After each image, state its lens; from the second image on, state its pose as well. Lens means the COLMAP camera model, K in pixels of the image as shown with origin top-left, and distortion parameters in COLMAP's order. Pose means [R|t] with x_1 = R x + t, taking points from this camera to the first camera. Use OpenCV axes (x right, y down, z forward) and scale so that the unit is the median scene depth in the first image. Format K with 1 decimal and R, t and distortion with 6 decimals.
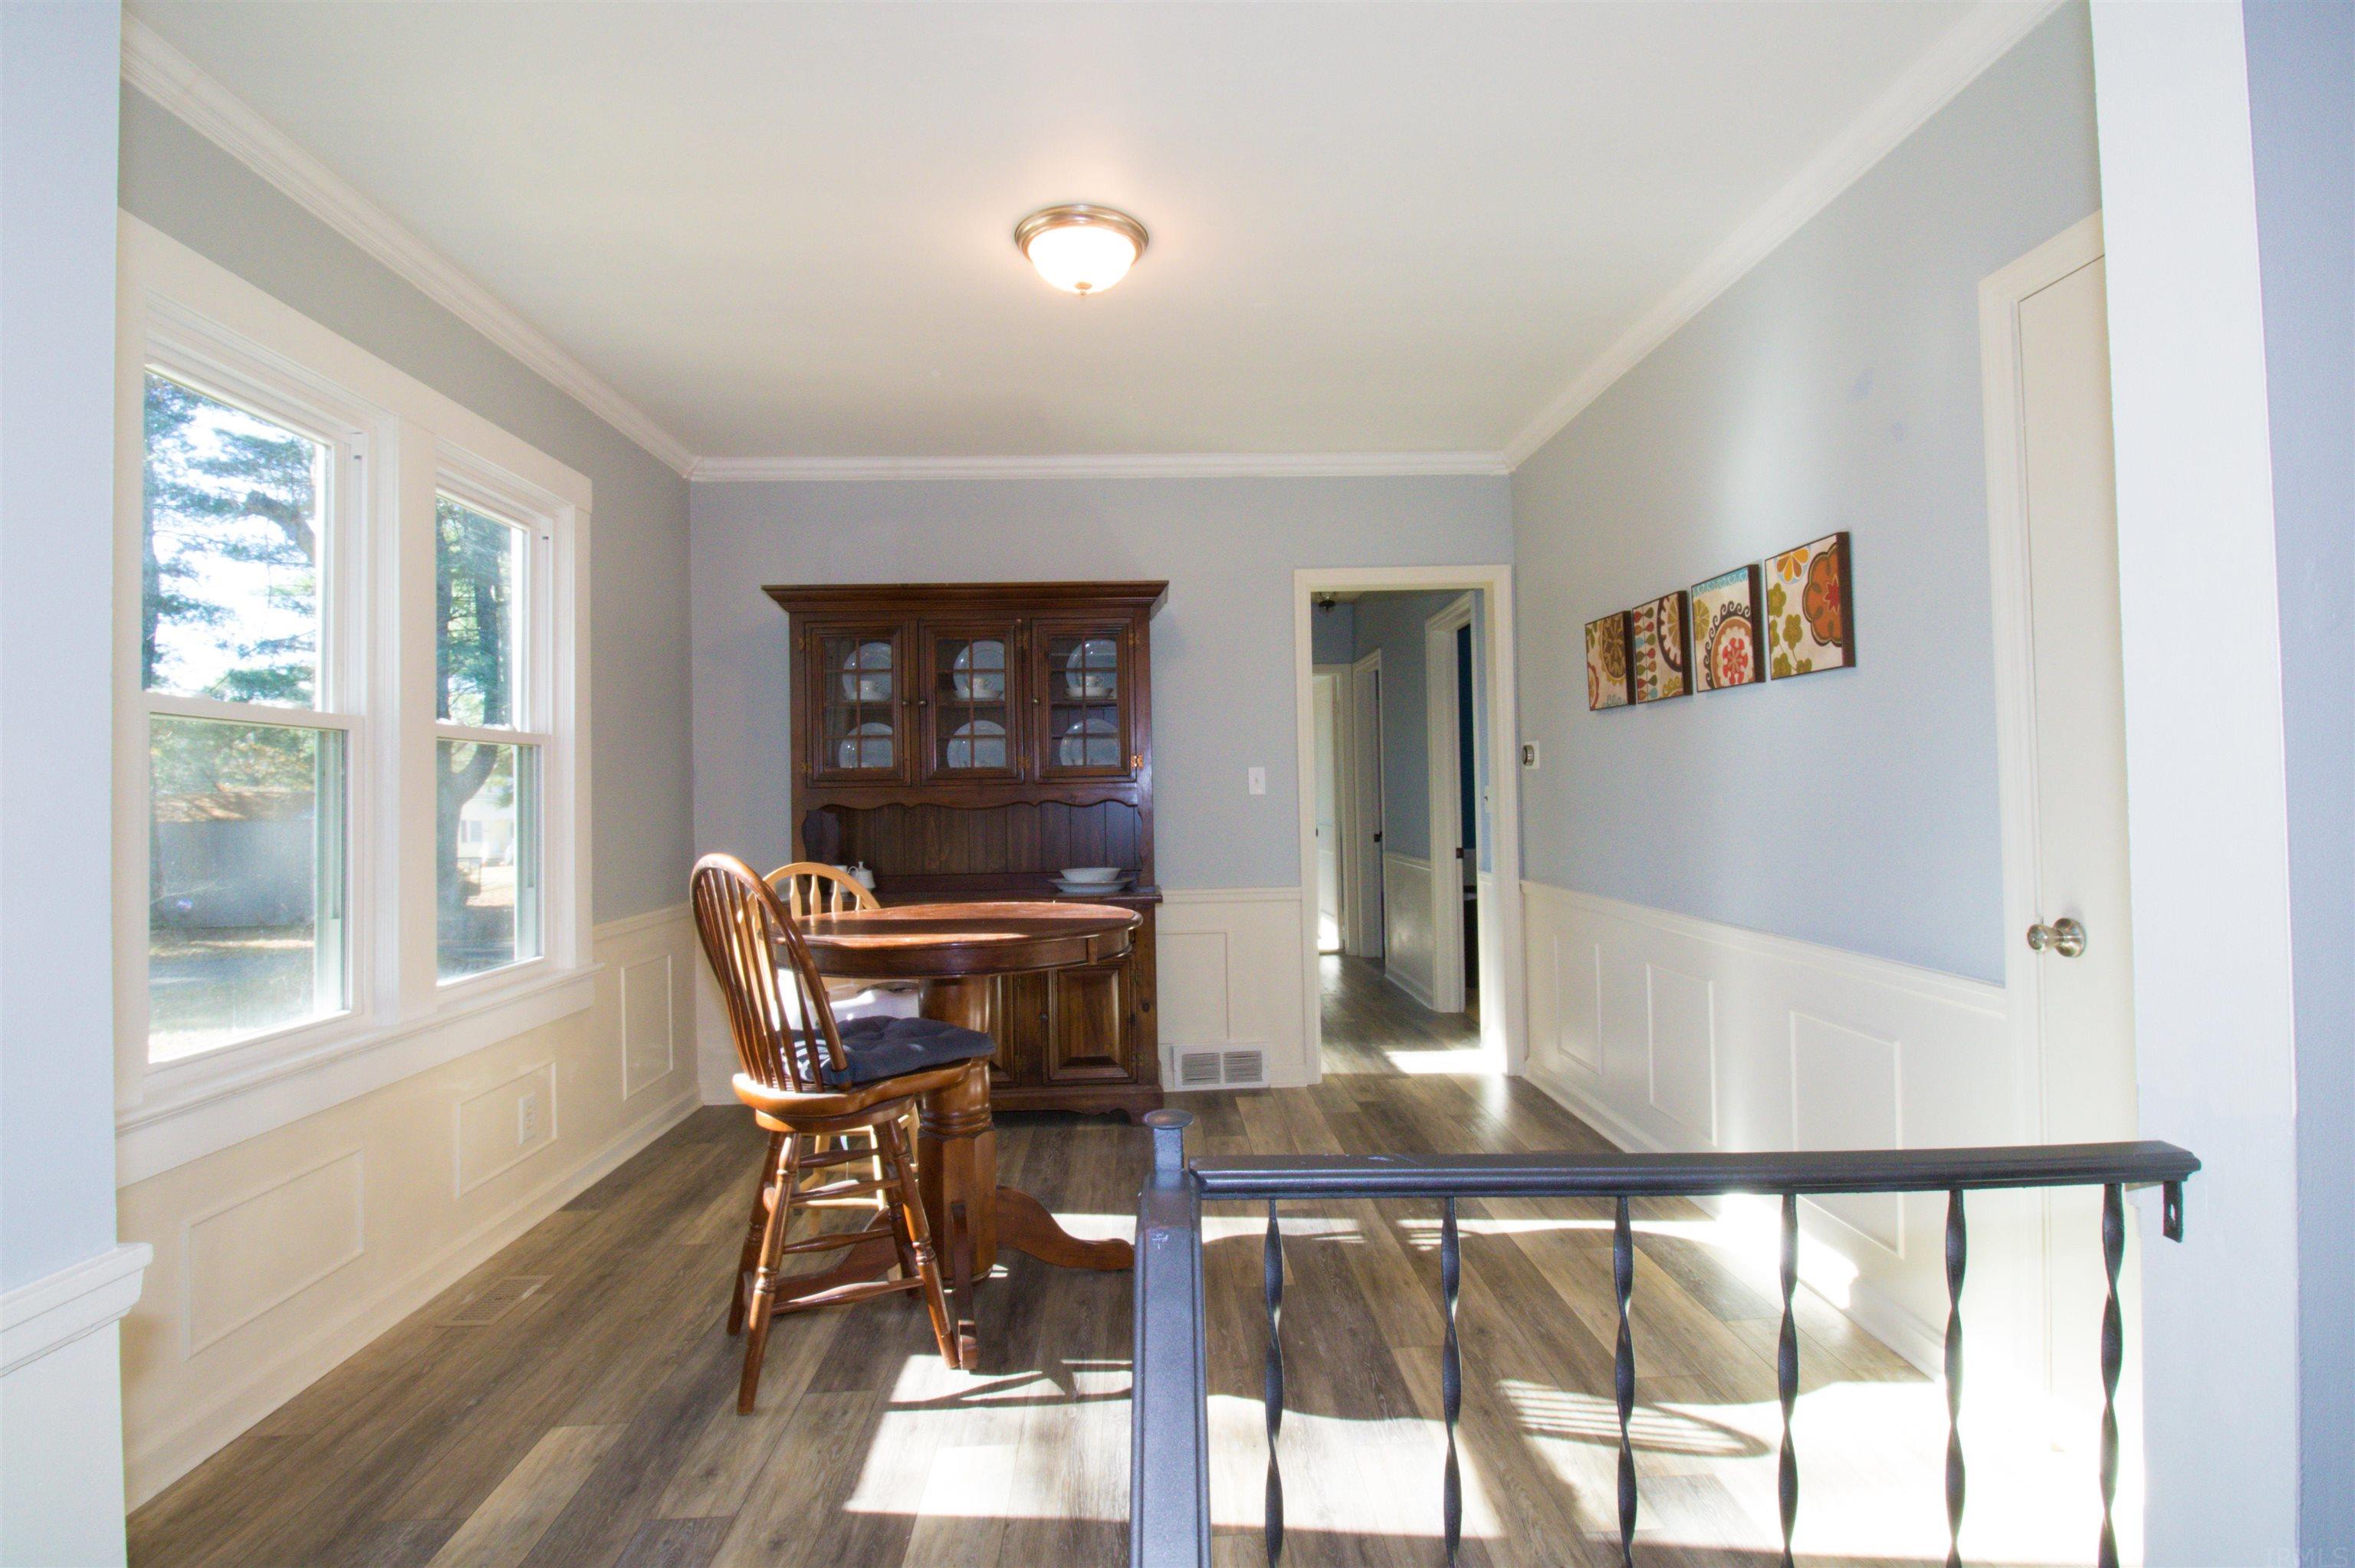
lens RADIAL K [[1091.7, 0, 1166.2], [0, 1091.7, 785.6], [0, 0, 1]] dist [-0.001616, -0.000465]
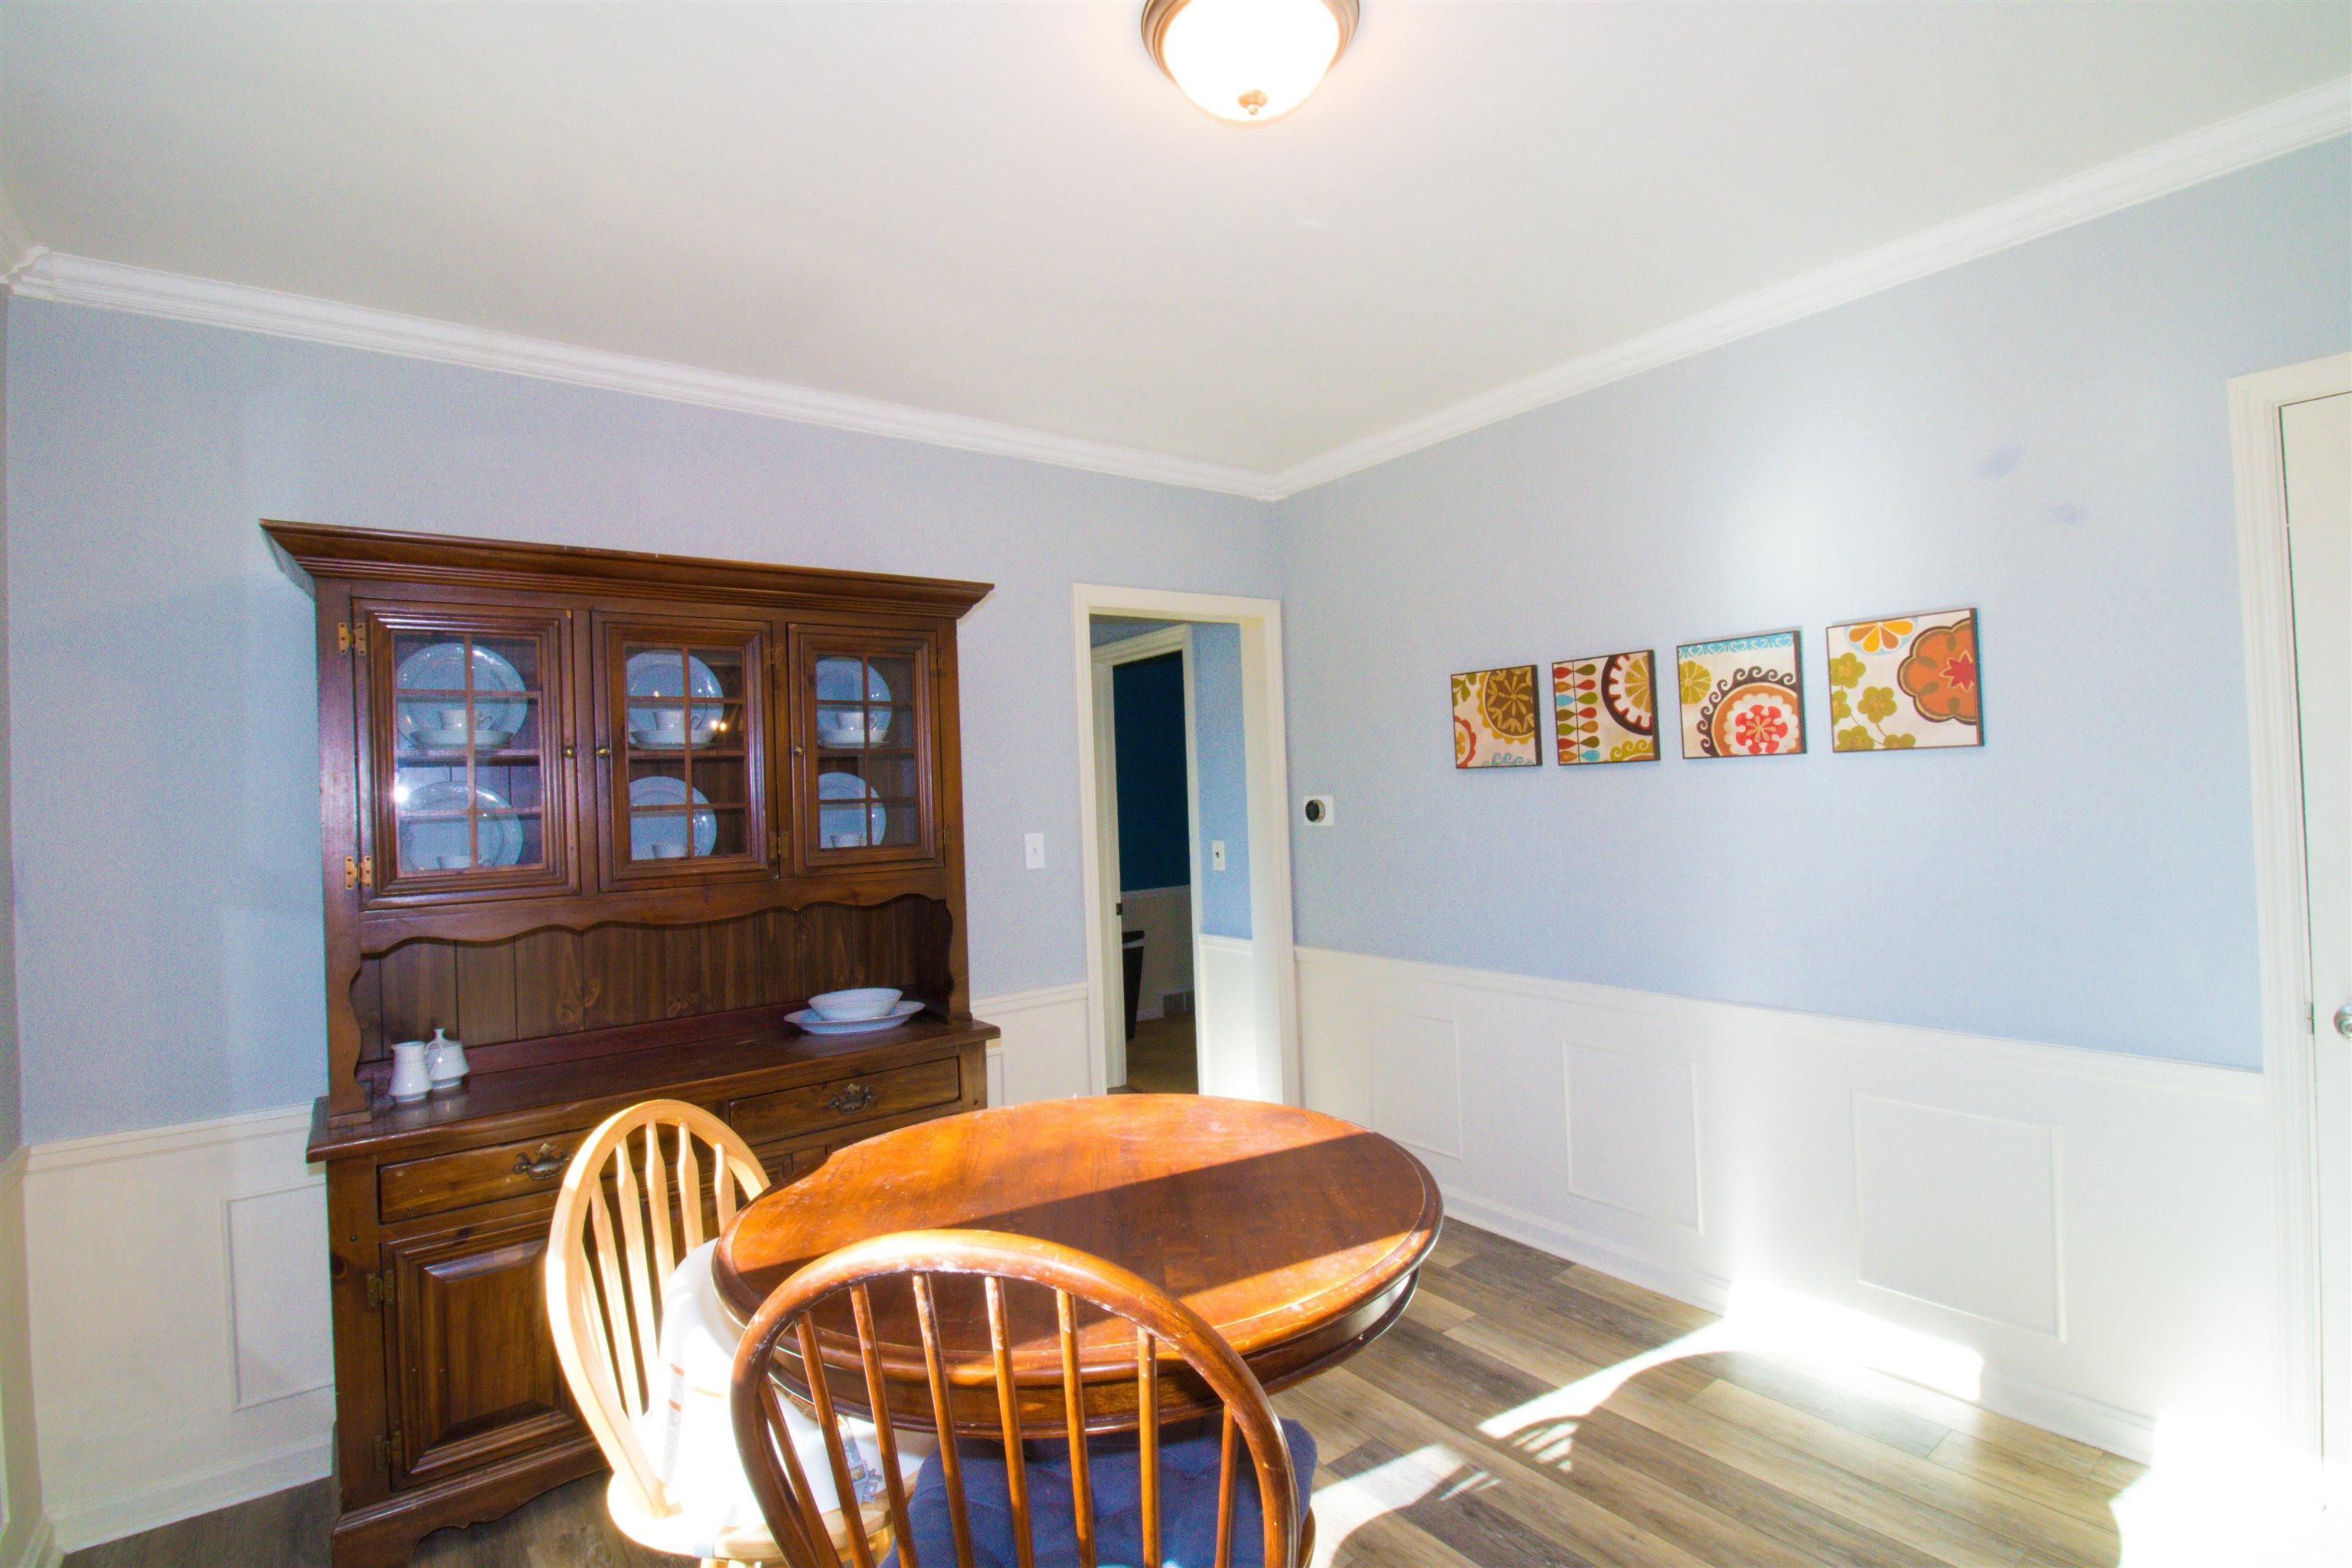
lens RADIAL K [[1090.4, 0, 1174.7], [0, 1090.4, 780.3], [0, 0, 1]] dist [-0.001616, -0.000465]
pose [[0.826525, -0.006615, 0.562861, -0.433046], [0.021074, 0.999594, -0.019198, -0.060795], [-0.562506, 0.027730, 0.826328, 0.491913]]
